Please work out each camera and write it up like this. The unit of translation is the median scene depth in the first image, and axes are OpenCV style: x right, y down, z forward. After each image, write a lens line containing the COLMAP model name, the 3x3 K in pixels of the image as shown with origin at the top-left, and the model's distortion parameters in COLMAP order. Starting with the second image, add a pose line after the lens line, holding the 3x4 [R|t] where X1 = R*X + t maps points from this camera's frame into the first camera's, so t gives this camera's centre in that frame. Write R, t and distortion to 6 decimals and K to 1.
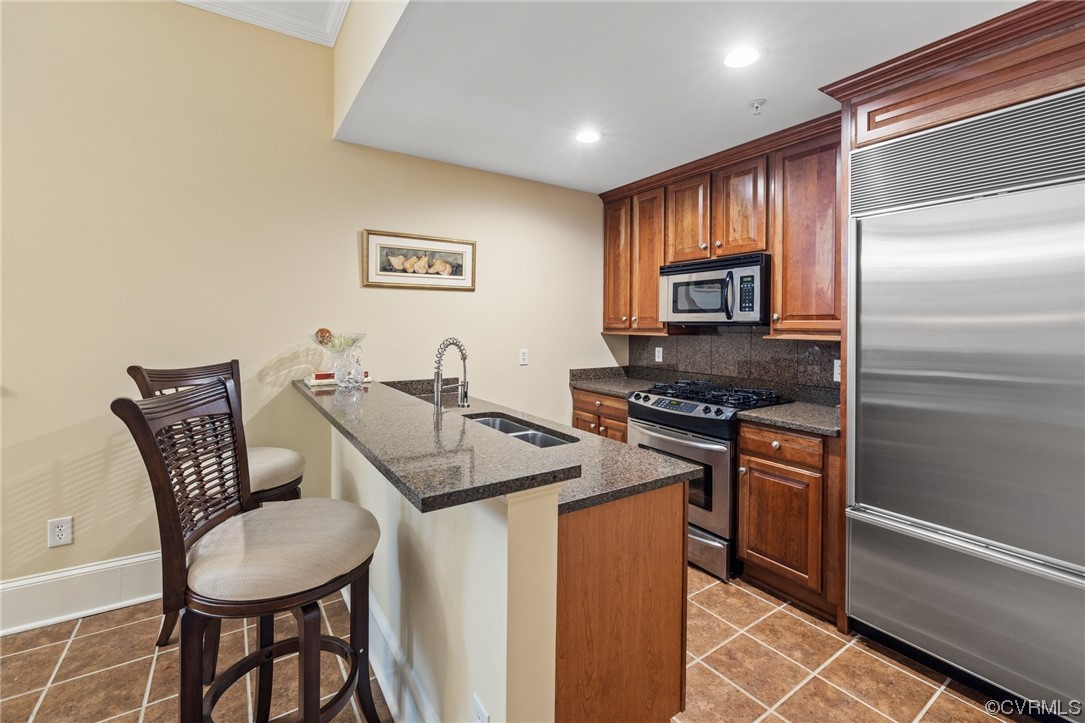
lens RADIAL K [[470.8, 0, 564.1], [0, 470.8, 333.1], [0, 0, 1]] dist [0.003972, 0.000033]
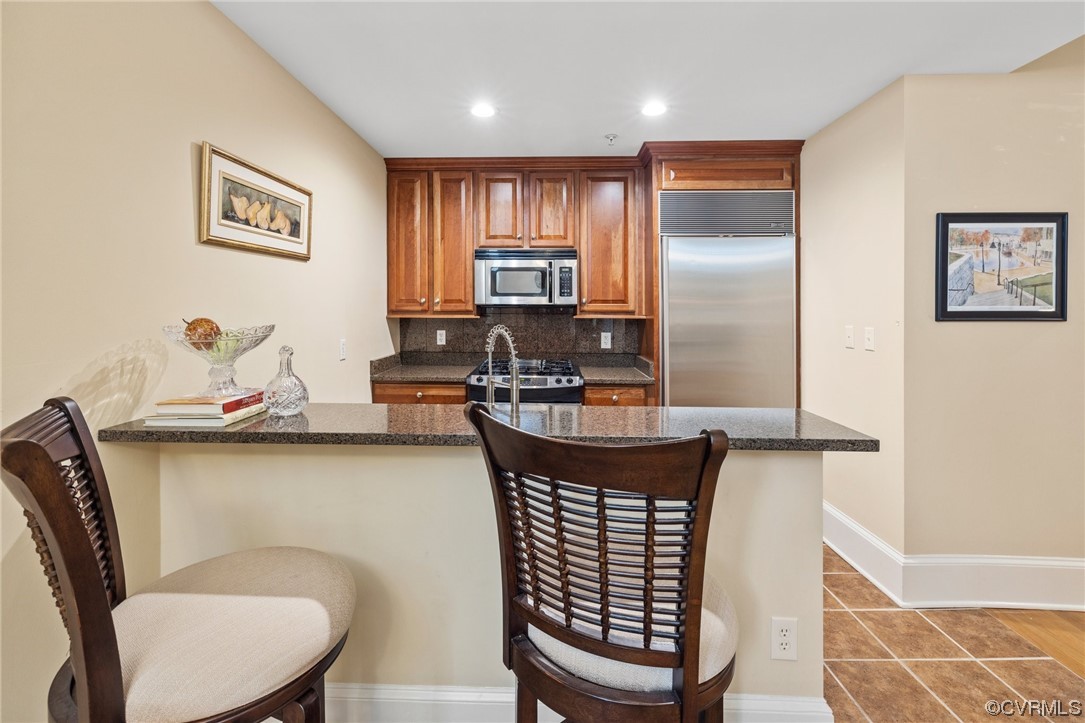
lens RADIAL K [[470.8, 0, 554.4], [0, 470.8, 312.5], [0, 0, 1]] dist [0.003972, 0.000033]
pose [[0.581204, -0.013401, 0.813648, -0.585931], [0.013618, 0.999885, 0.006741, -0.012039], [-0.813644, 0.007162, 0.581319, 0.301719]]
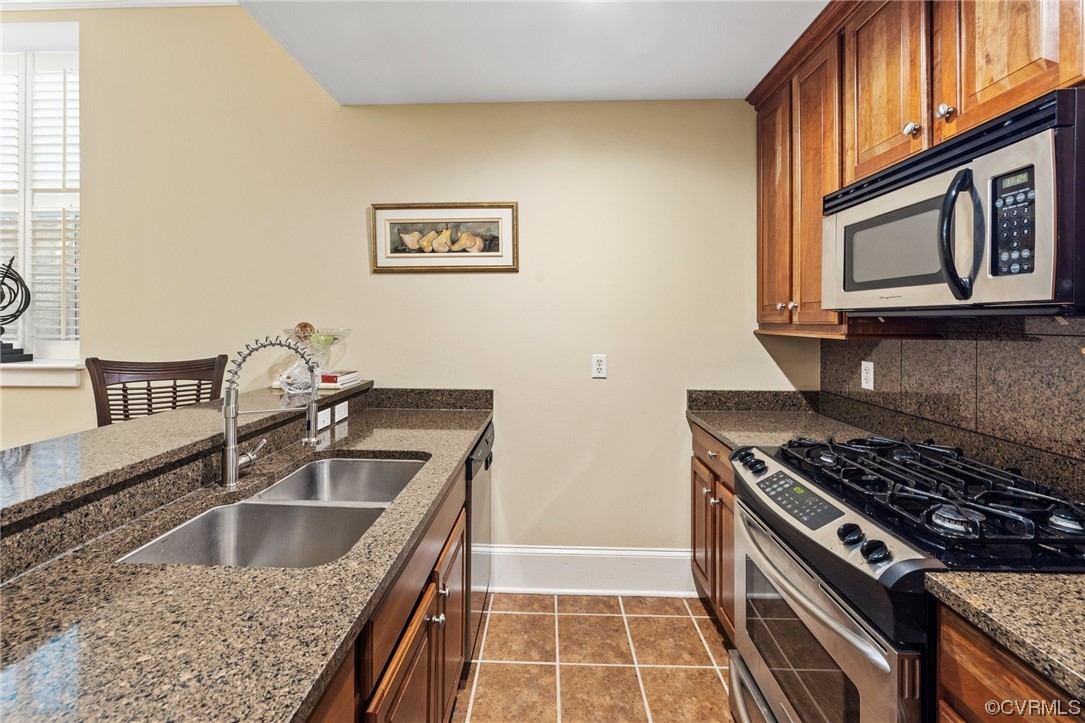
lens RADIAL K [[470.8, 0, 560.7], [0, 470.8, 322.1], [0, 0, 1]] dist [0.003972, 0.000033]
pose [[0.790345, -0.000064, -0.612663, 0.321365], [-0.009707, 0.999873, -0.012627, -0.003267], [0.612586, 0.015927, 0.790244, 0.499030]]
